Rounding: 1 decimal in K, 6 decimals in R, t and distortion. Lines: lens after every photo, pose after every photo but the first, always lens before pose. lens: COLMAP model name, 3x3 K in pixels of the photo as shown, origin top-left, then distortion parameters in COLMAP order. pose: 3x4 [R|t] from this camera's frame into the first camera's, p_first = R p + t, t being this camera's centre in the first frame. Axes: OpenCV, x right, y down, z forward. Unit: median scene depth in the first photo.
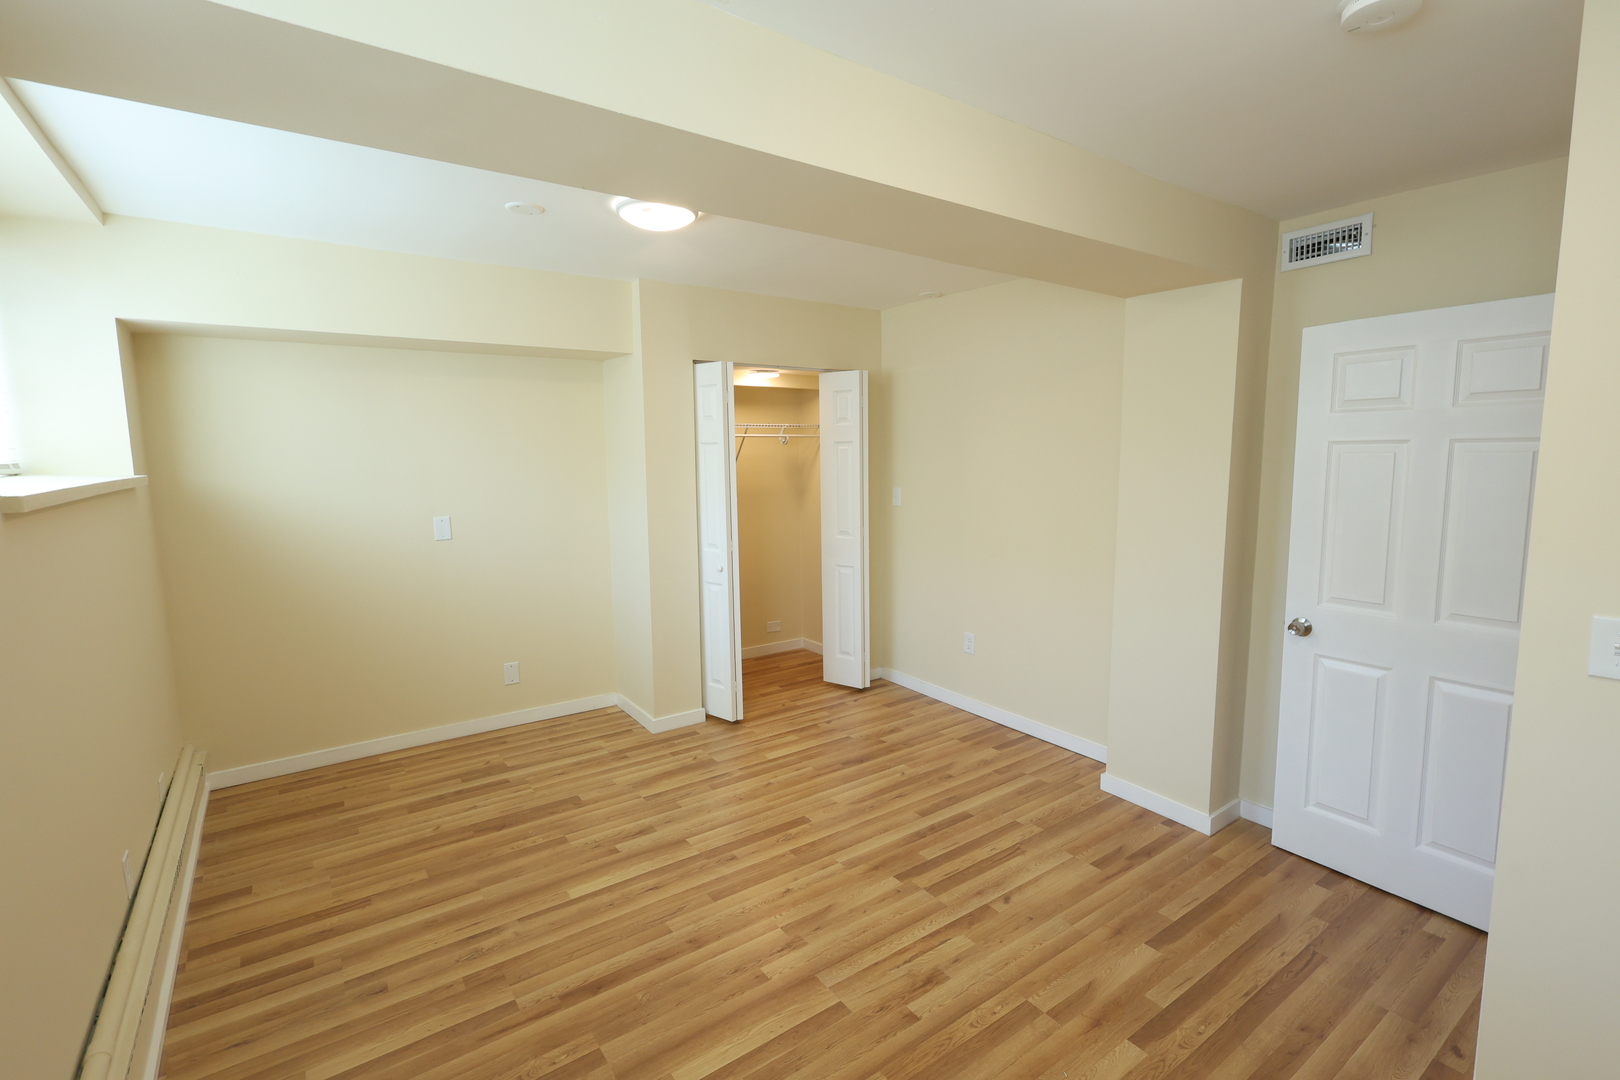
lens RADIAL K [[745.5, 0, 812.8], [0, 745.5, 544.1], [0, 0, 1]] dist [-0.003470, 0.000305]
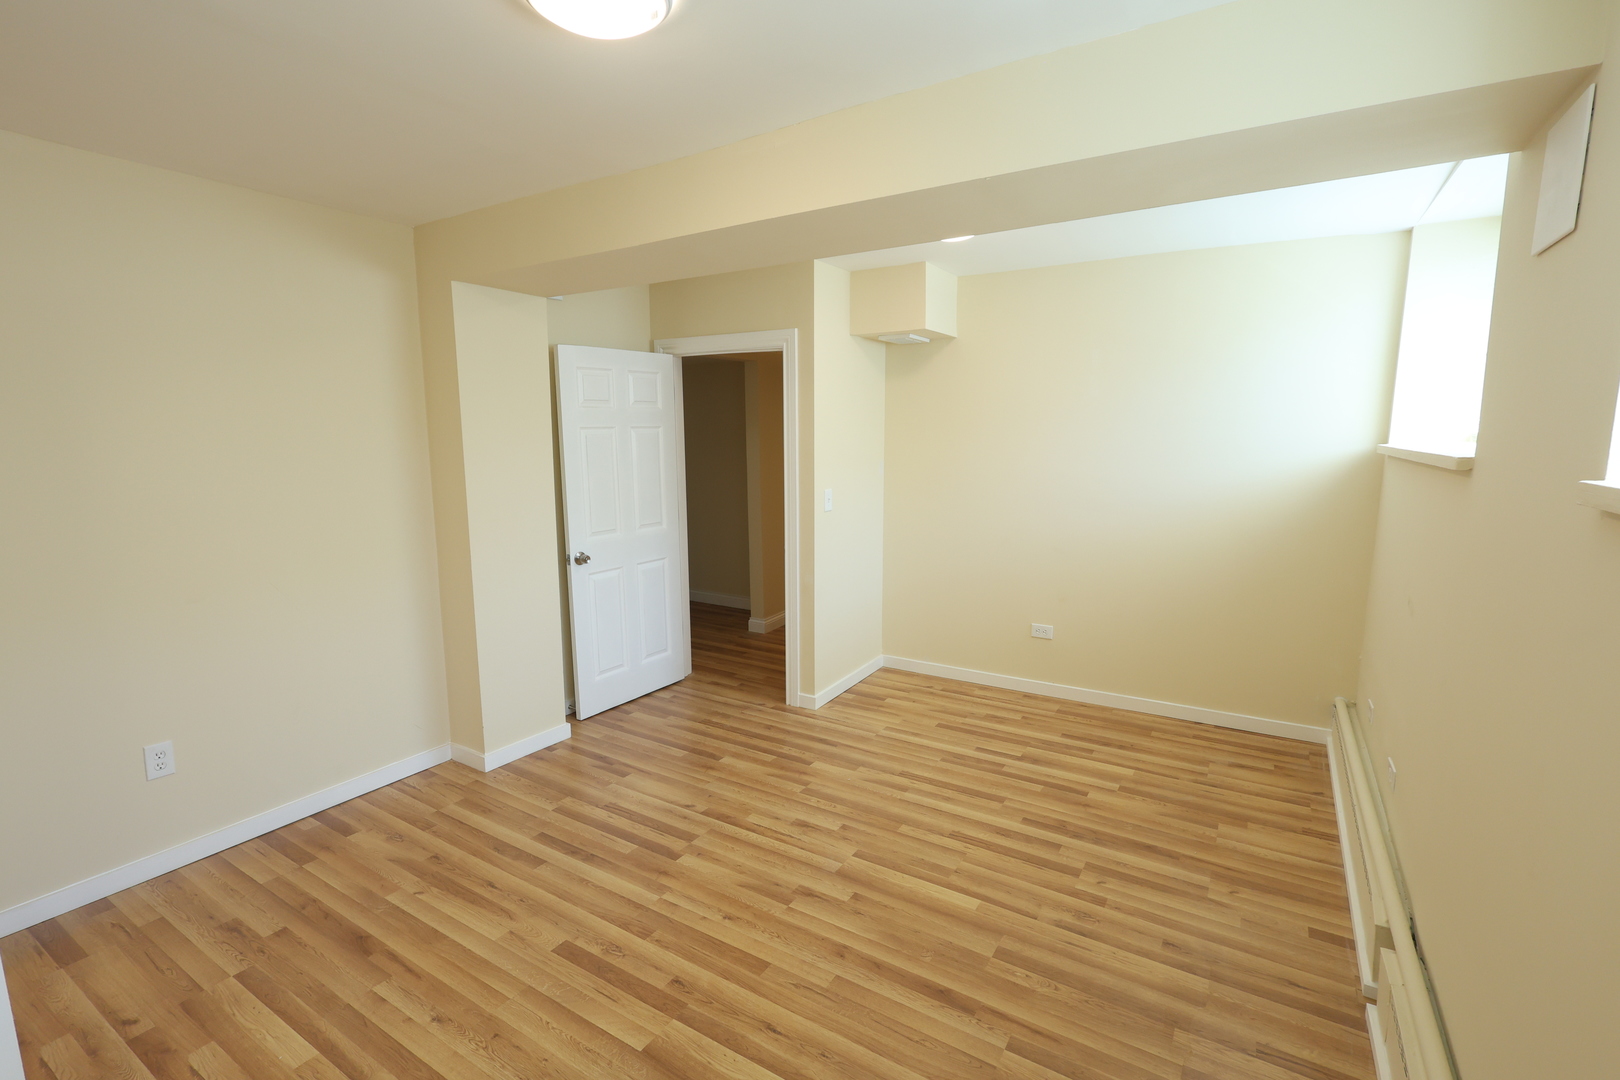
lens RADIAL K [[745.5, 0, 812.8], [0, 745.5, 544.1], [0, 0, 1]] dist [-0.003470, 0.000305]
pose [[-0.387878, -0.131679, 0.912256, -0.902954], [0.123818, 0.973327, 0.193140, -0.150894], [-0.913356, 0.187869, -0.361228, 1.227548]]
